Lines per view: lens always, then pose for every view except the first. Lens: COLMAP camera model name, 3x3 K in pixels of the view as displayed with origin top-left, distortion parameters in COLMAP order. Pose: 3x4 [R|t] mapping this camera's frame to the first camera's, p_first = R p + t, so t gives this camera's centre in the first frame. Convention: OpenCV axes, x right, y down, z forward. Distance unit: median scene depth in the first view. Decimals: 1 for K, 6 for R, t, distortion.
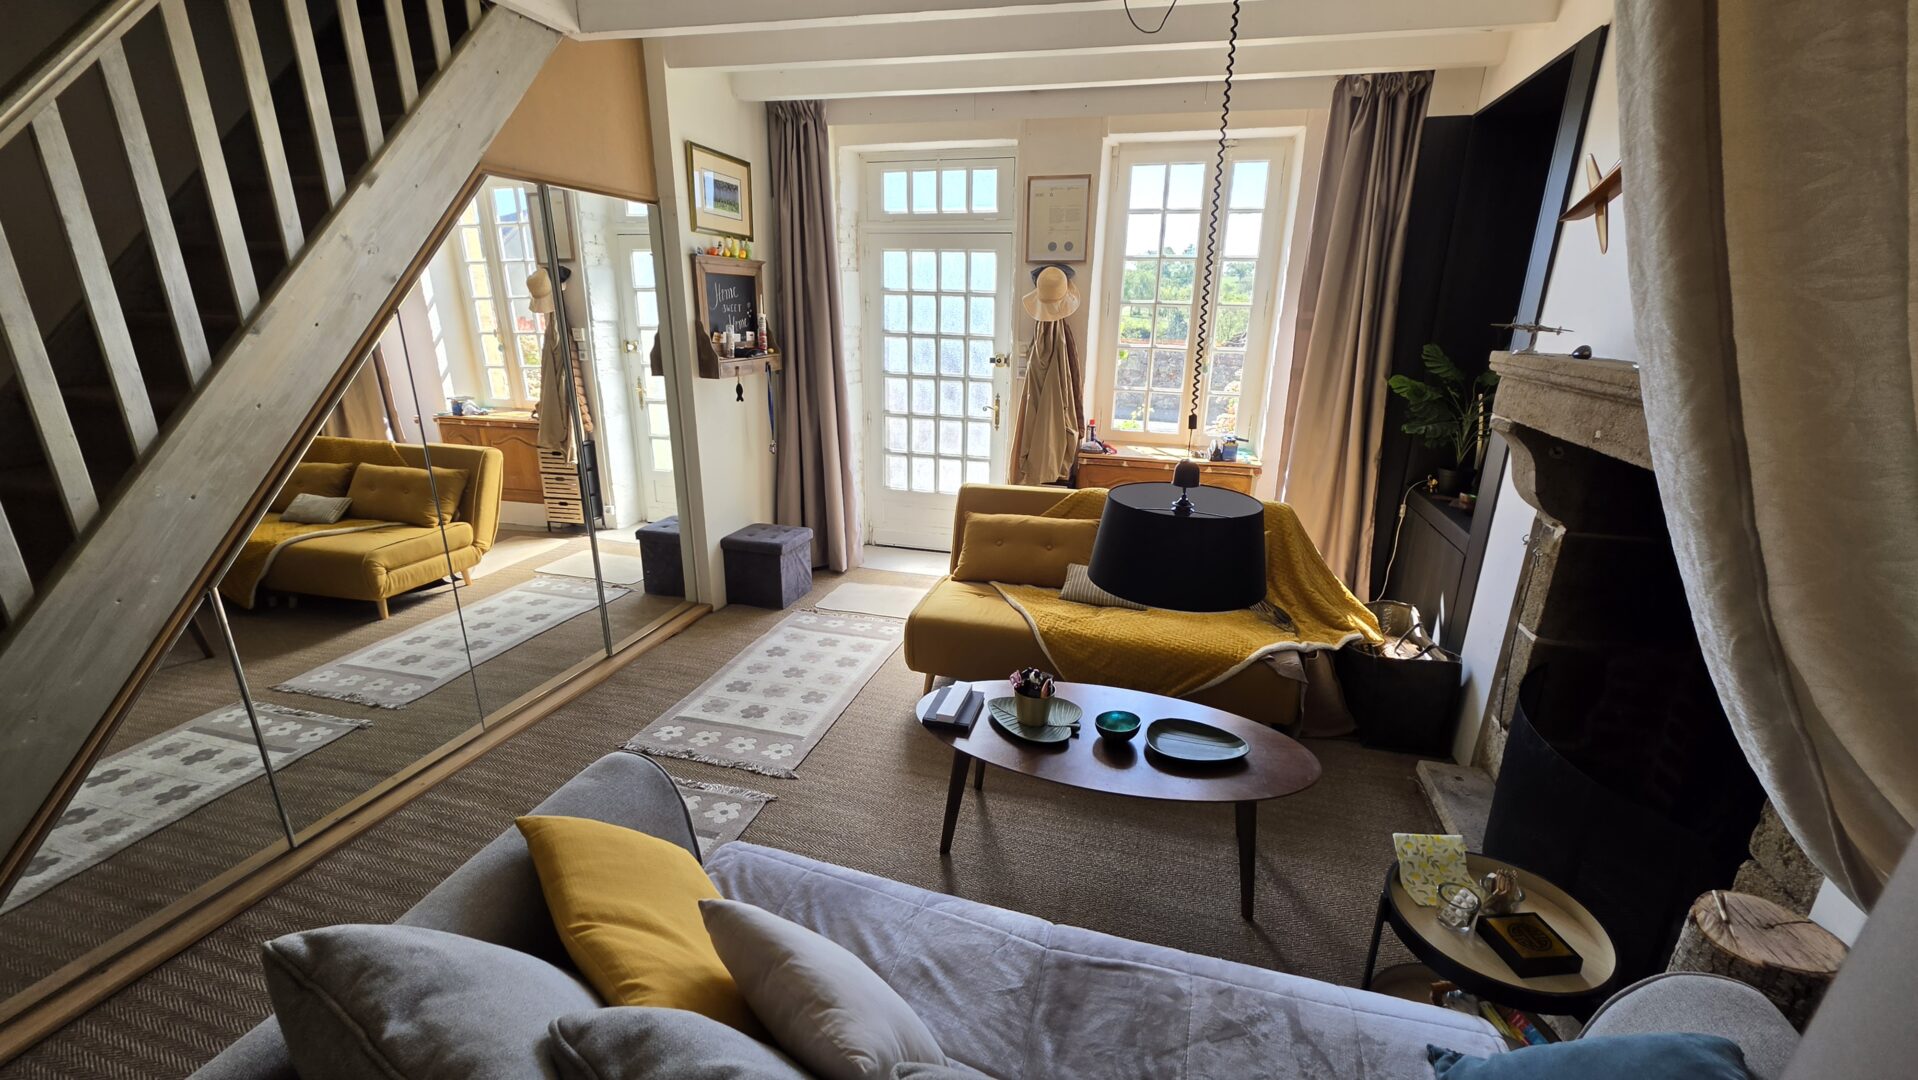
lens RADIAL K [[771.2, 0, 961.9], [0, 771.2, 546.3], [0, 0, 1]] dist [0.001123, 0.000147]
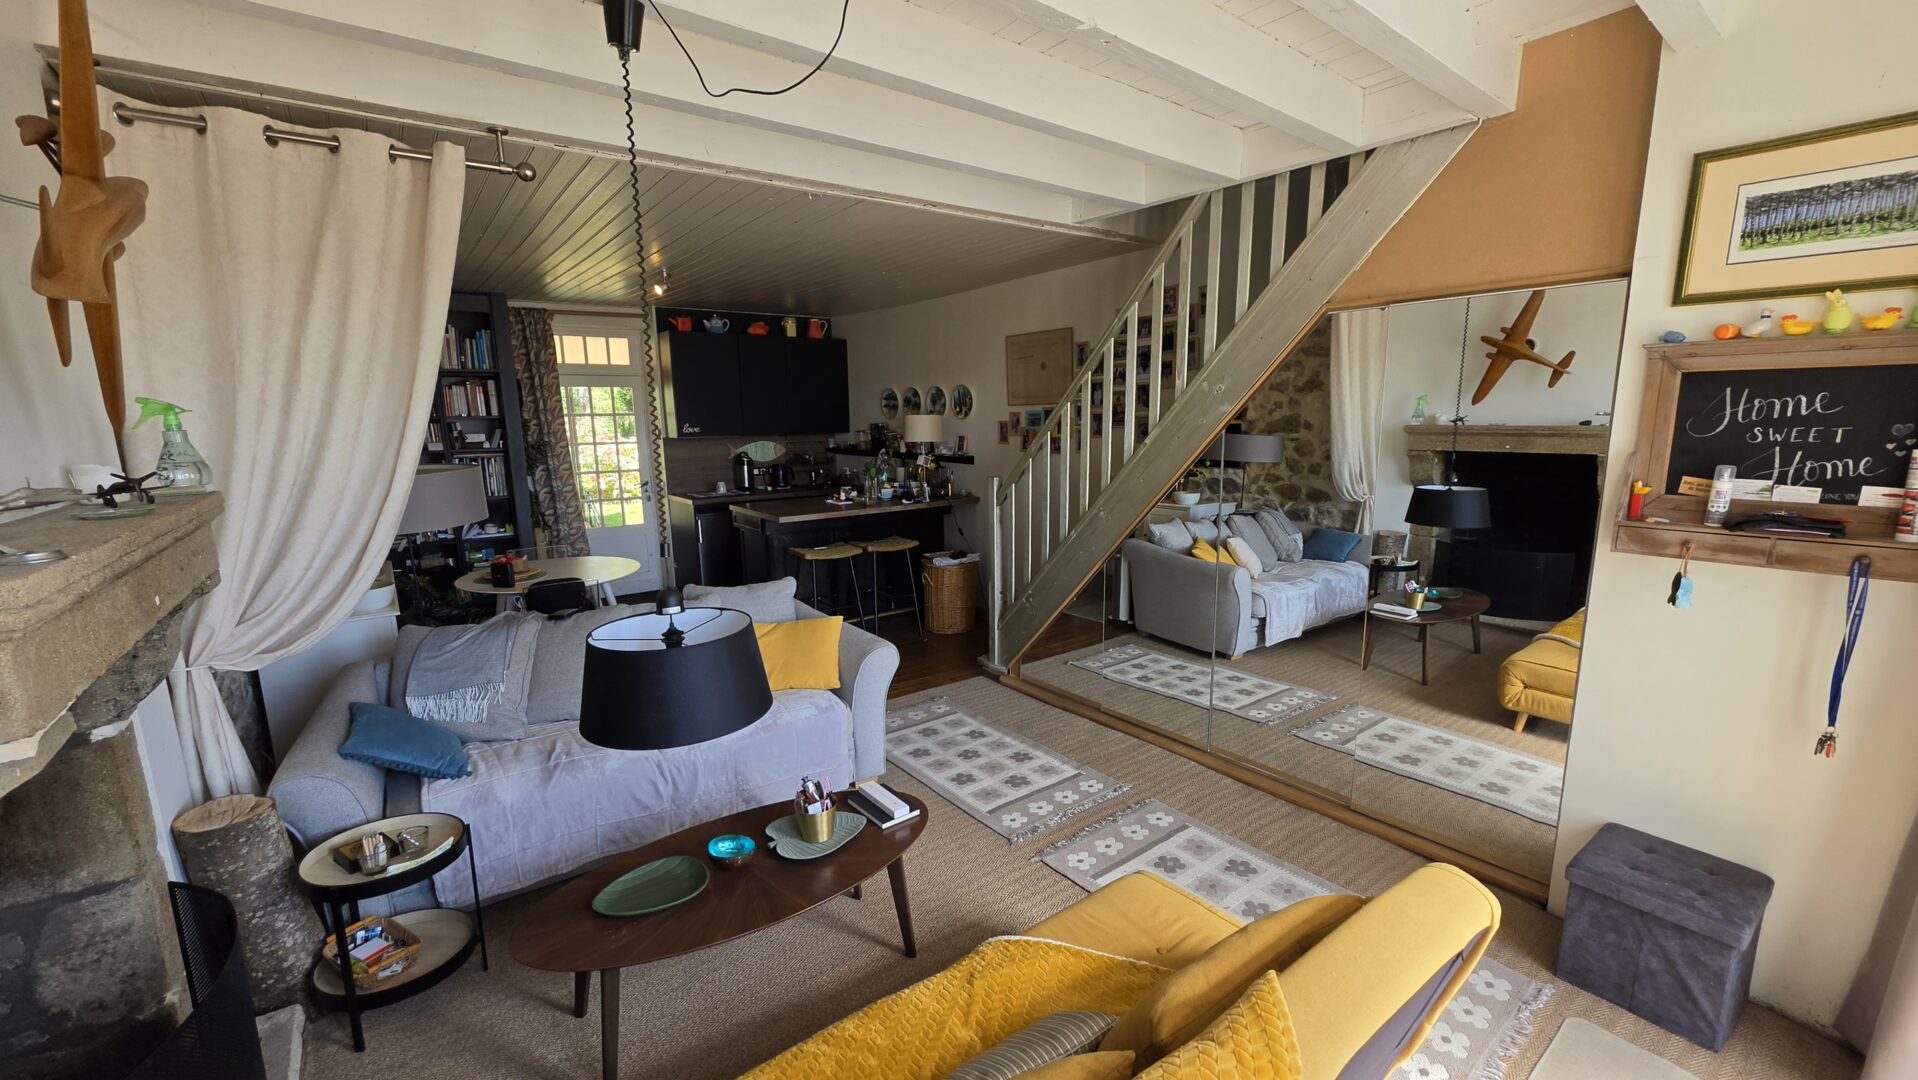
lens RADIAL K [[771.2, 0, 958.9], [0, 771.2, 546.4], [0, 0, 1]] dist [0.001123, 0.000147]
pose [[-0.603755, 0.131714, -0.786213, 0.422624], [-0.231799, 0.914633, 0.331233, -0.287382], [0.762725, 0.382227, -0.521683, 0.891106]]
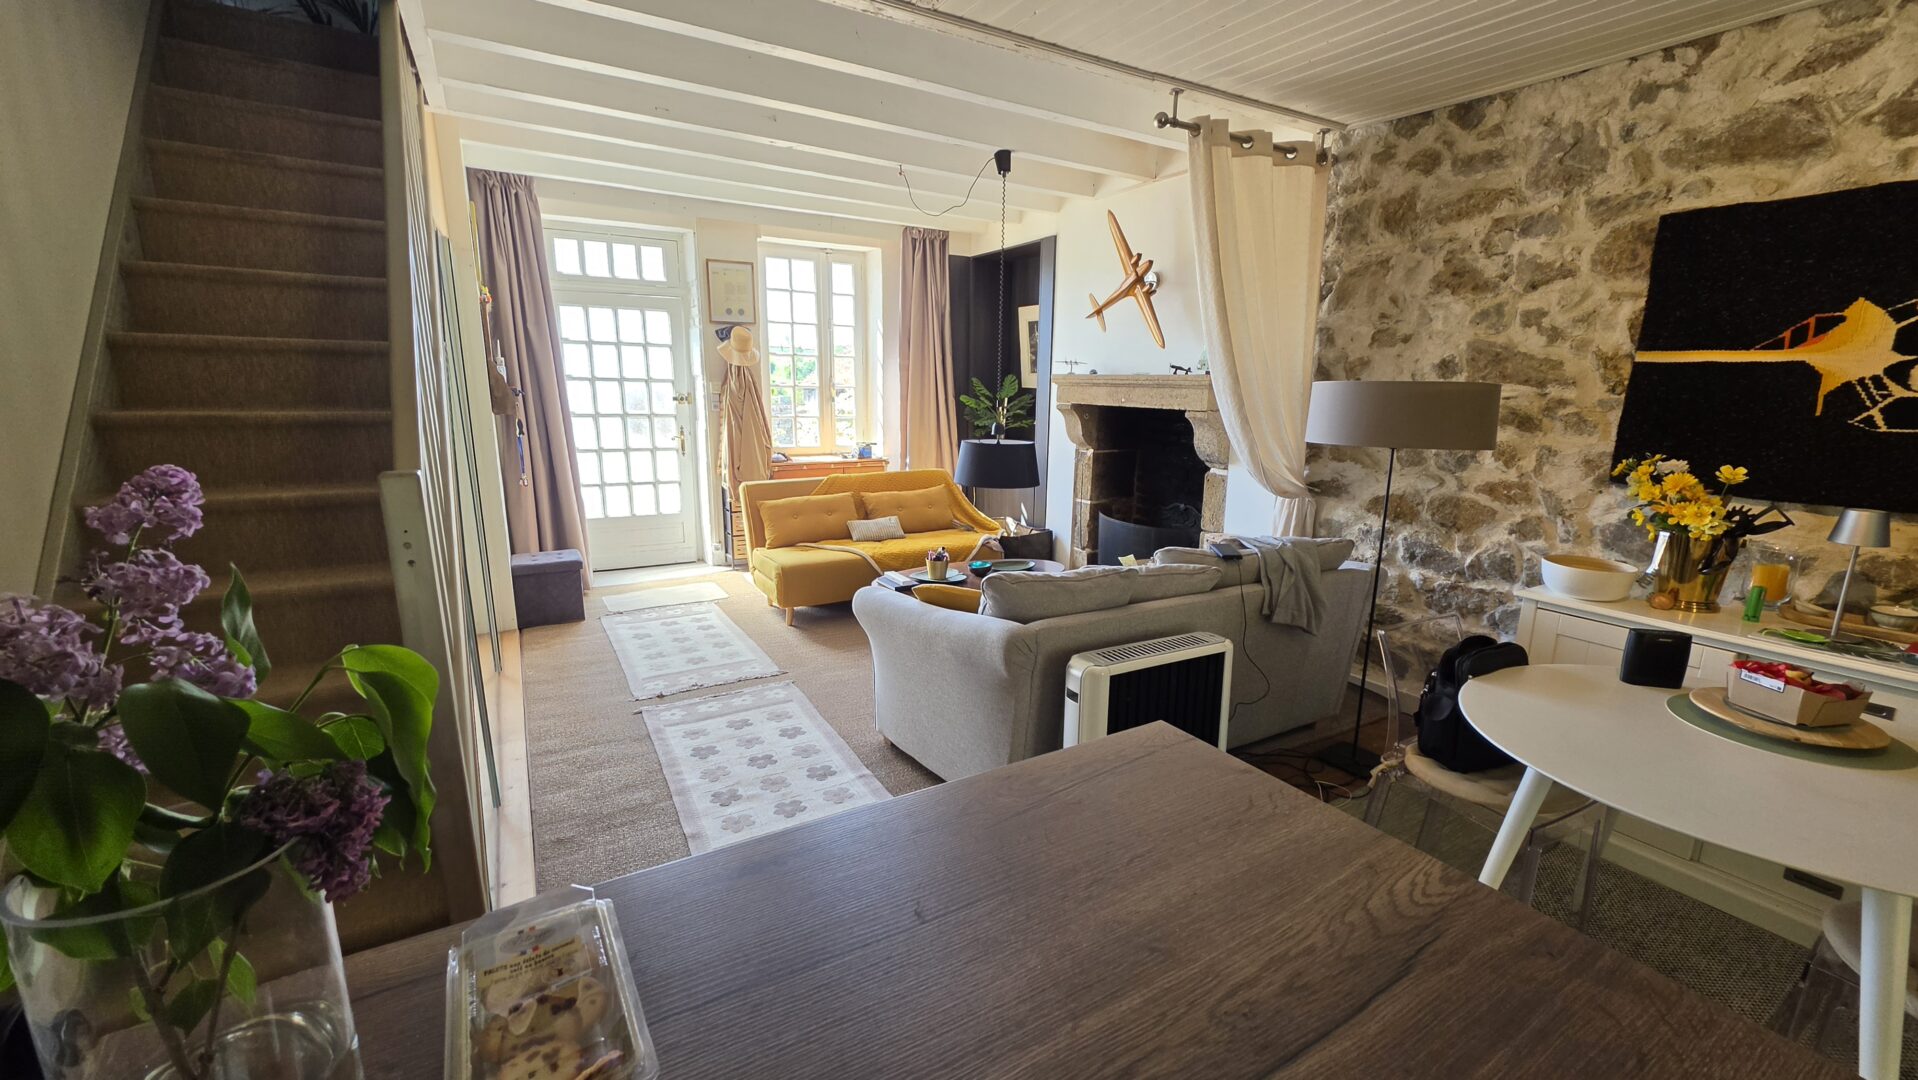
lens RADIAL K [[771.2, 0, 960.1], [0, 771.2, 547.8], [0, 0, 1]] dist [0.001123, 0.000147]
pose [[0.694898, -0.160728, 0.700916, -0.647267], [0.213215, 0.976924, 0.012635, 0.085331], [-0.686772, 0.140666, 0.713132, -0.182358]]
